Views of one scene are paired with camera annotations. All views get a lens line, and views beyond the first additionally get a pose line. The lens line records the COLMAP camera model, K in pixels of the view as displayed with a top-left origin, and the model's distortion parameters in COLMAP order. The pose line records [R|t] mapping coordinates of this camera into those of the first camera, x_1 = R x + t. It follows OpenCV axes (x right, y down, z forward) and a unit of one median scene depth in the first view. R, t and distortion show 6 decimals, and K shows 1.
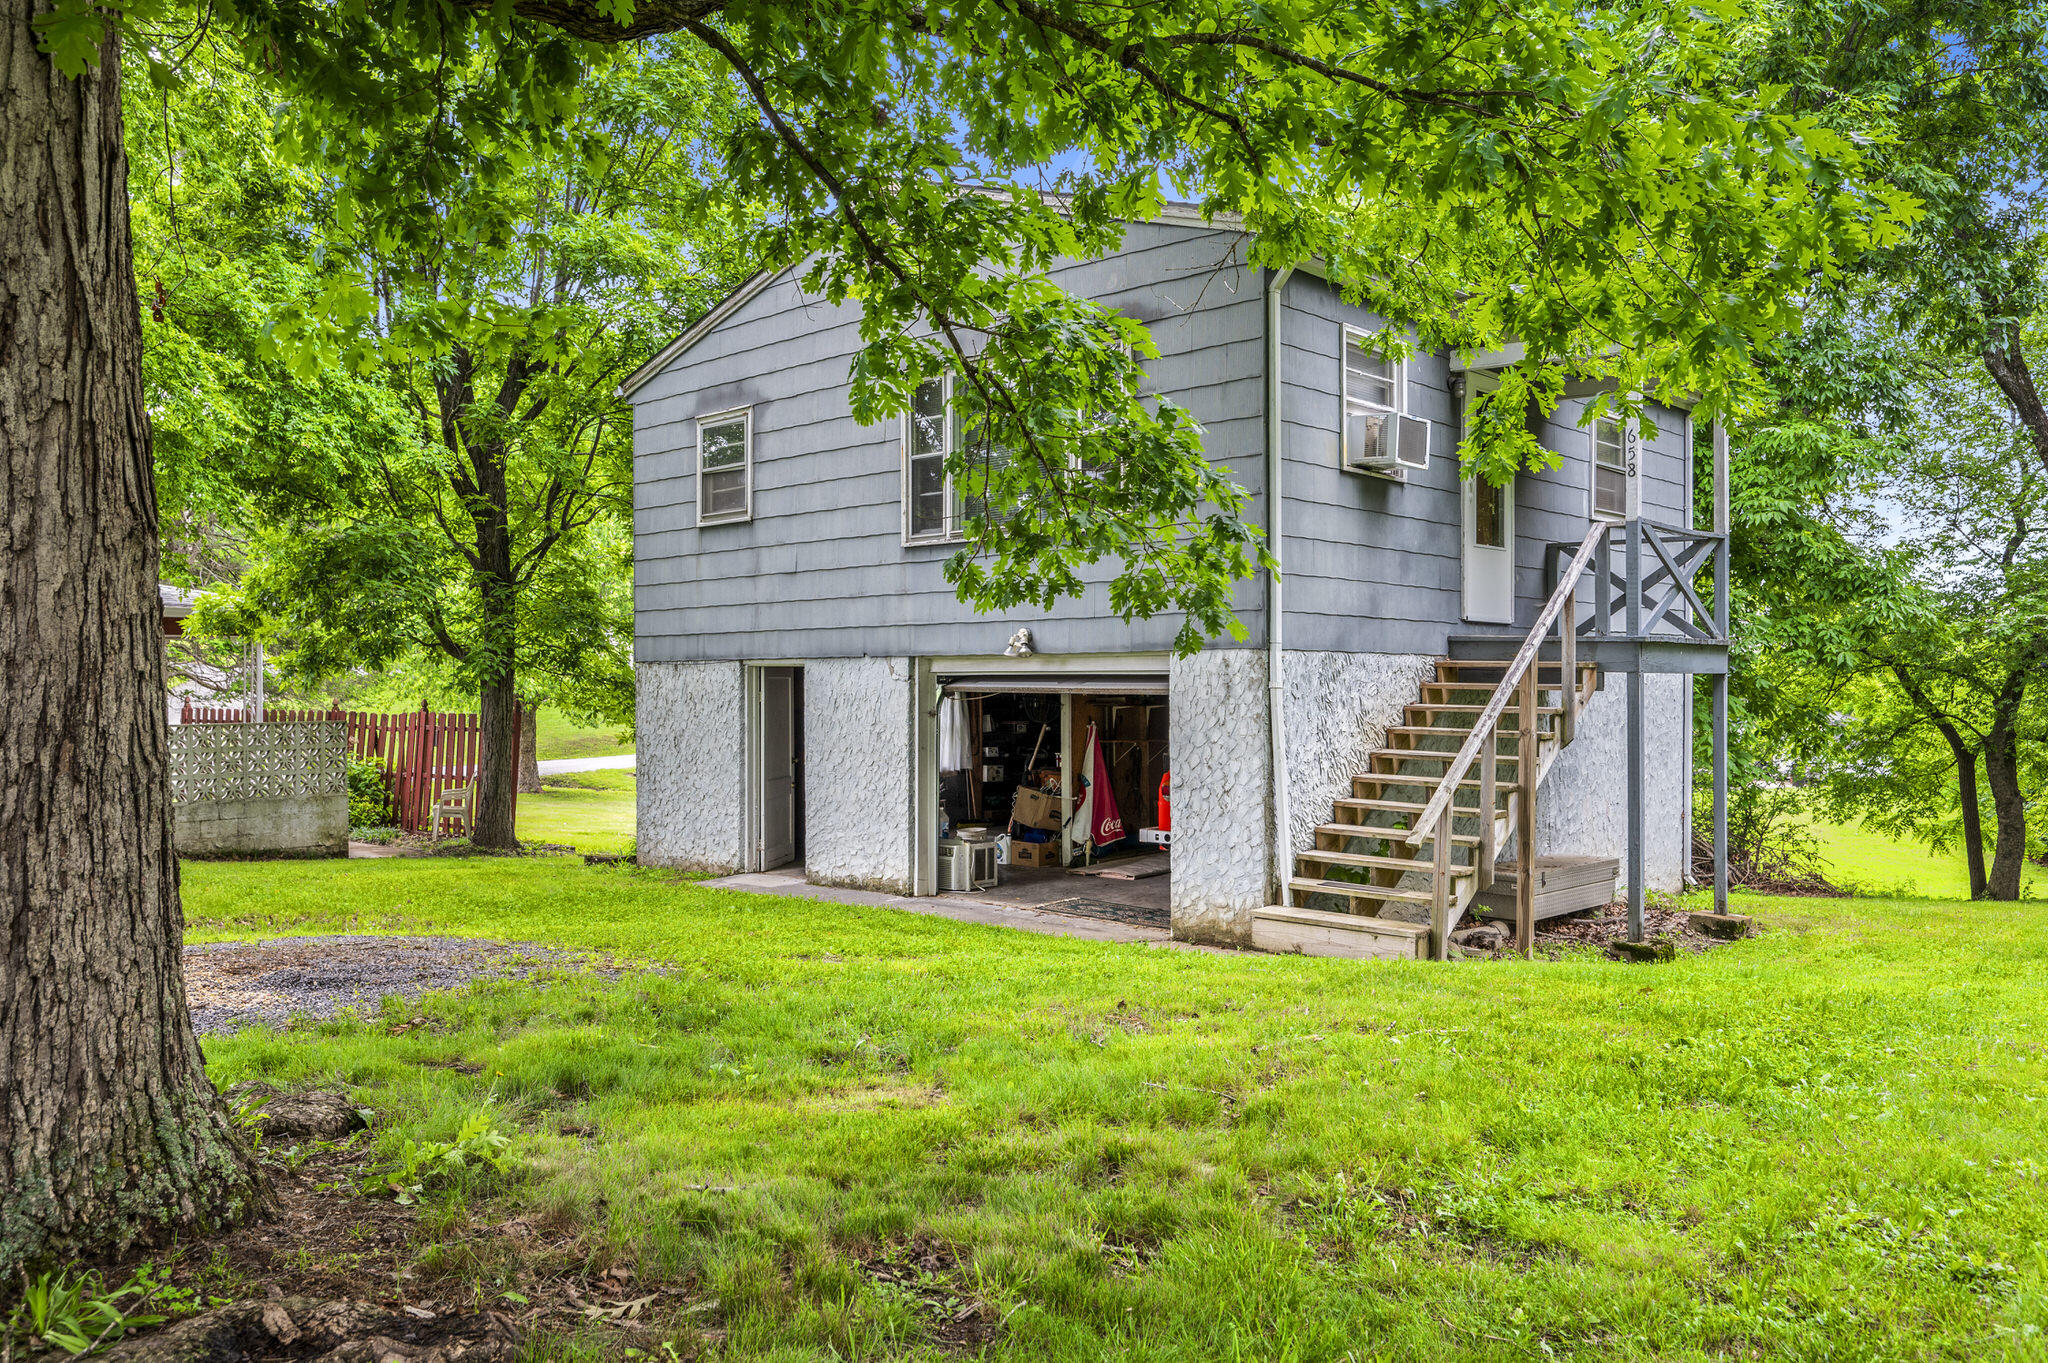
lens RADIAL K [[1487.6, 0, 1024.0], [0, 1487.6, 681.5], [0, 0, 1]] dist [0.002490, 0.001210]
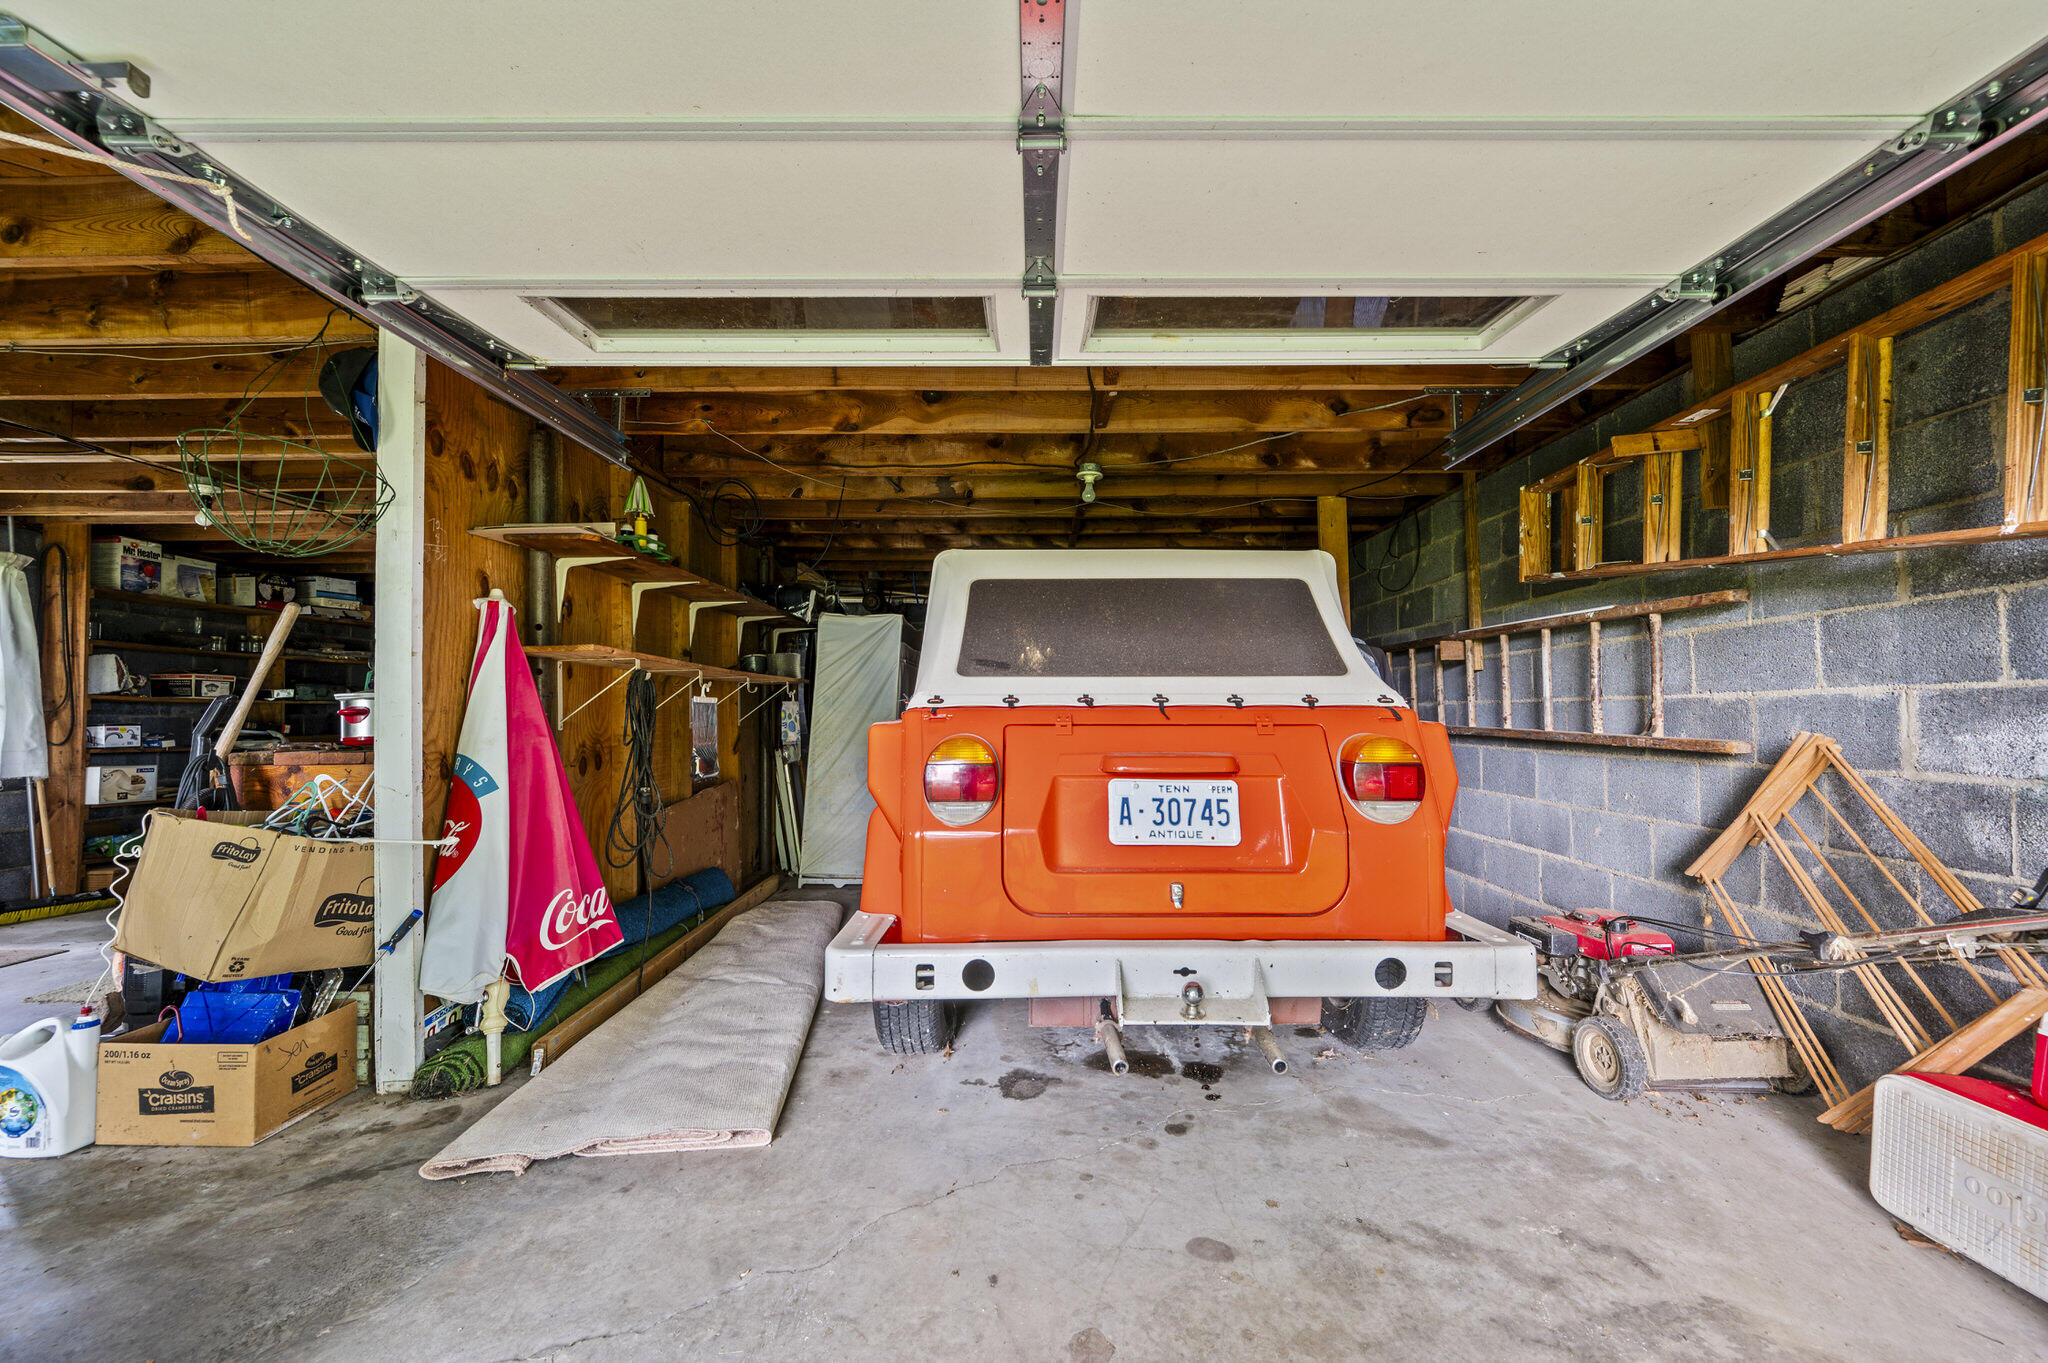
lens RADIAL K [[808.3, 0, 1024.0], [0, 808.3, 681.5], [0, 0, 1]] dist [0.000844, 0.000508]
pose [[0.717890, 0.026622, 0.695648, 0.006282], [0.005909, 0.998999, -0.044330, 0.055880], [-0.696132, 0.035934, 0.717014, 0.812258]]
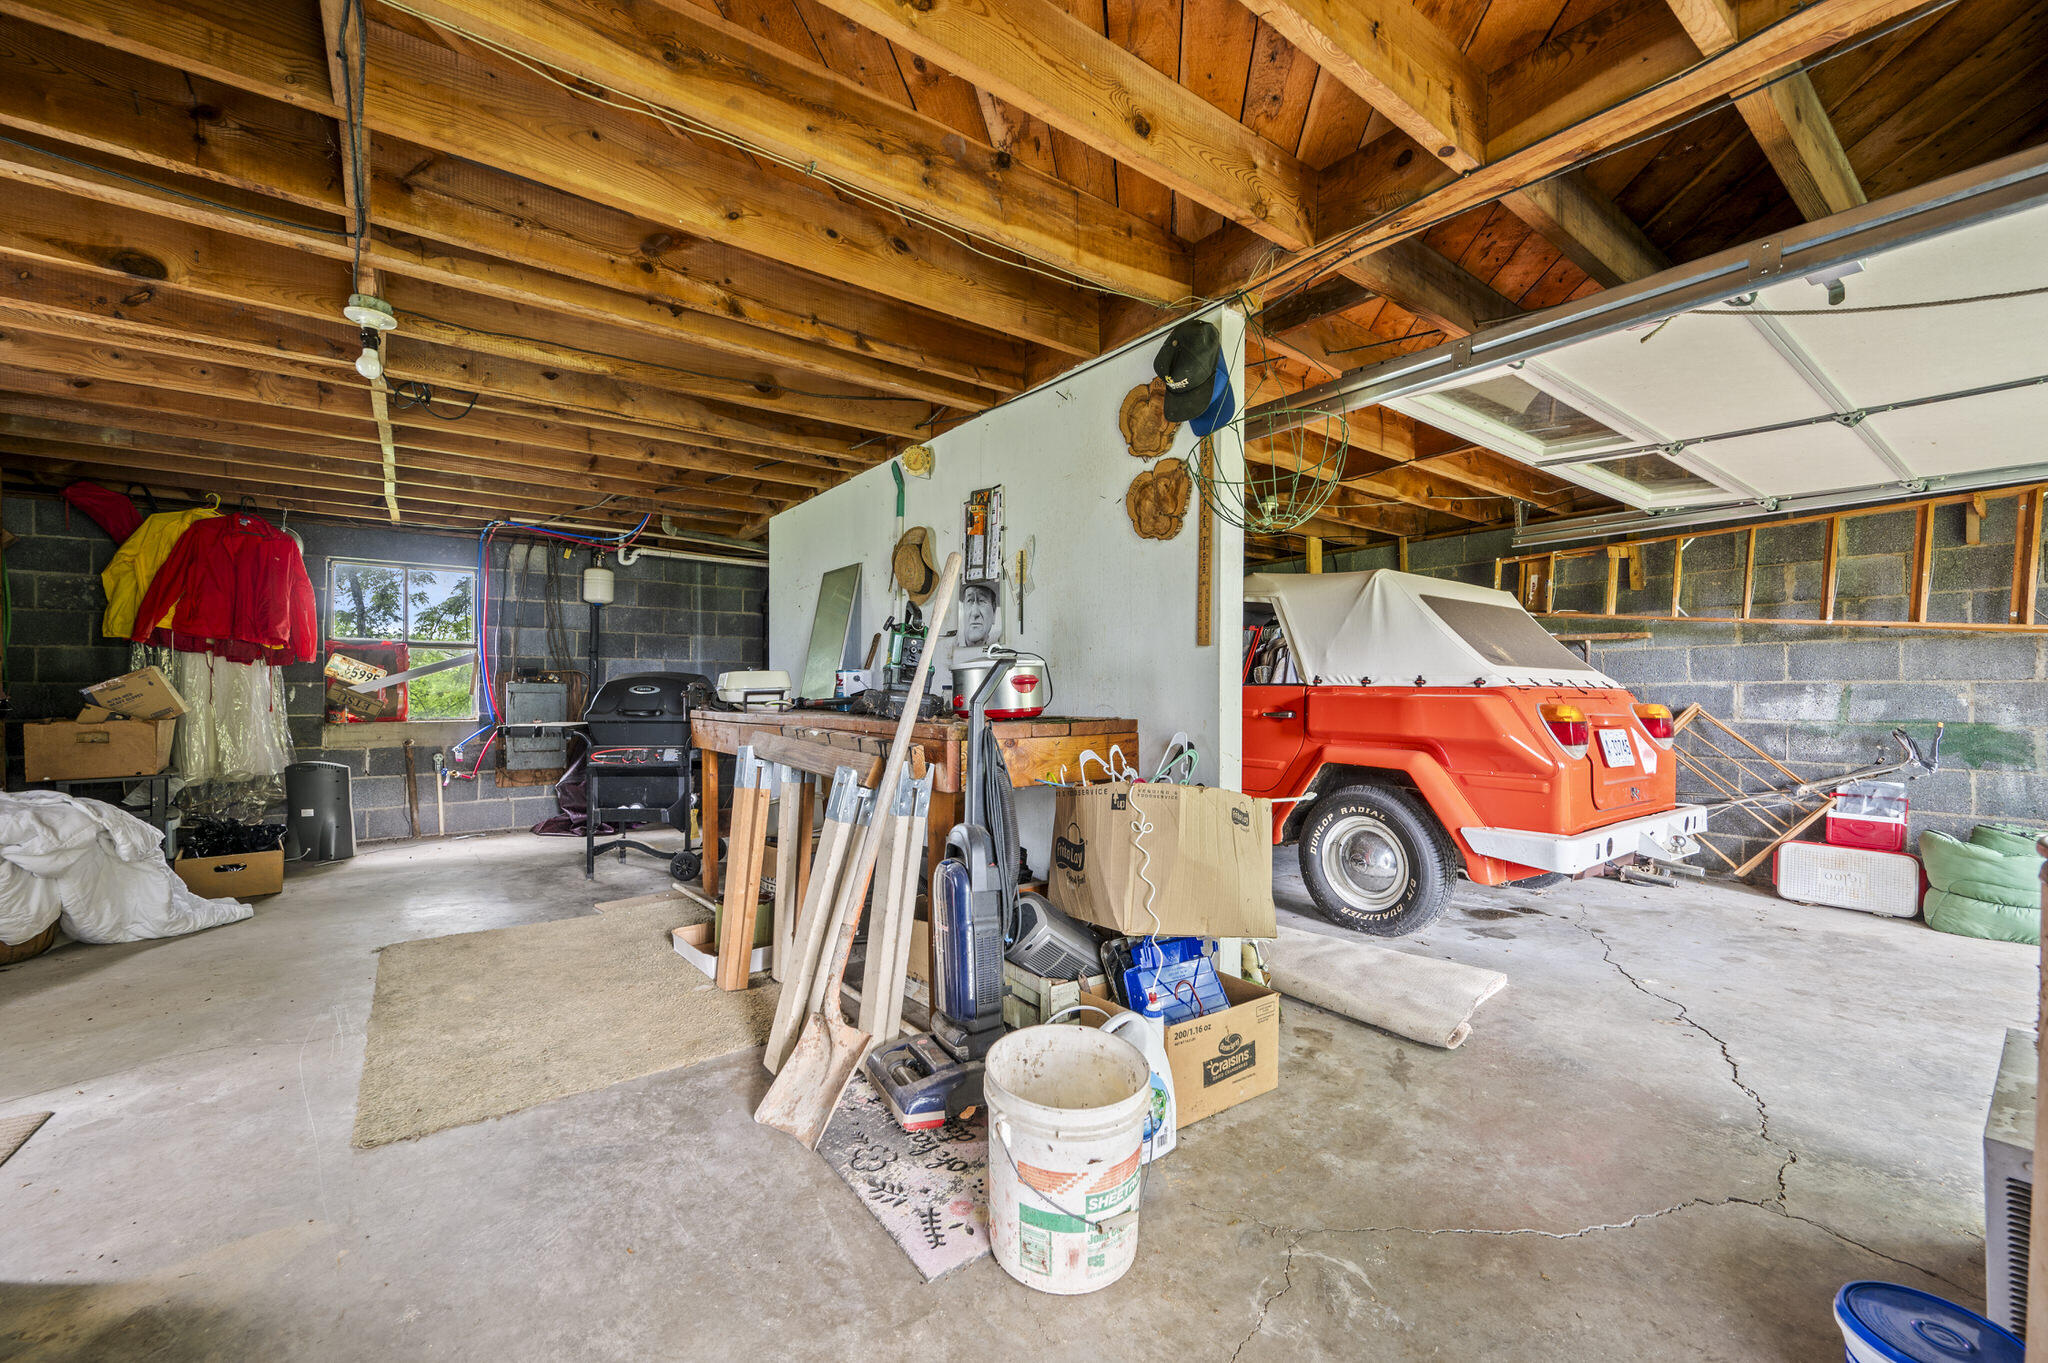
lens RADIAL K [[811.6, 0, 1027.5], [0, 811.6, 689.8], [0, 0, 1]] dist [-0.000304, -0.000123]
pose [[0.159988, 0.007215, 0.987093, -0.134619], [-0.002794, 0.999973, -0.006856, 0.057307], [-0.987115, -0.001661, 0.160004, 1.015241]]
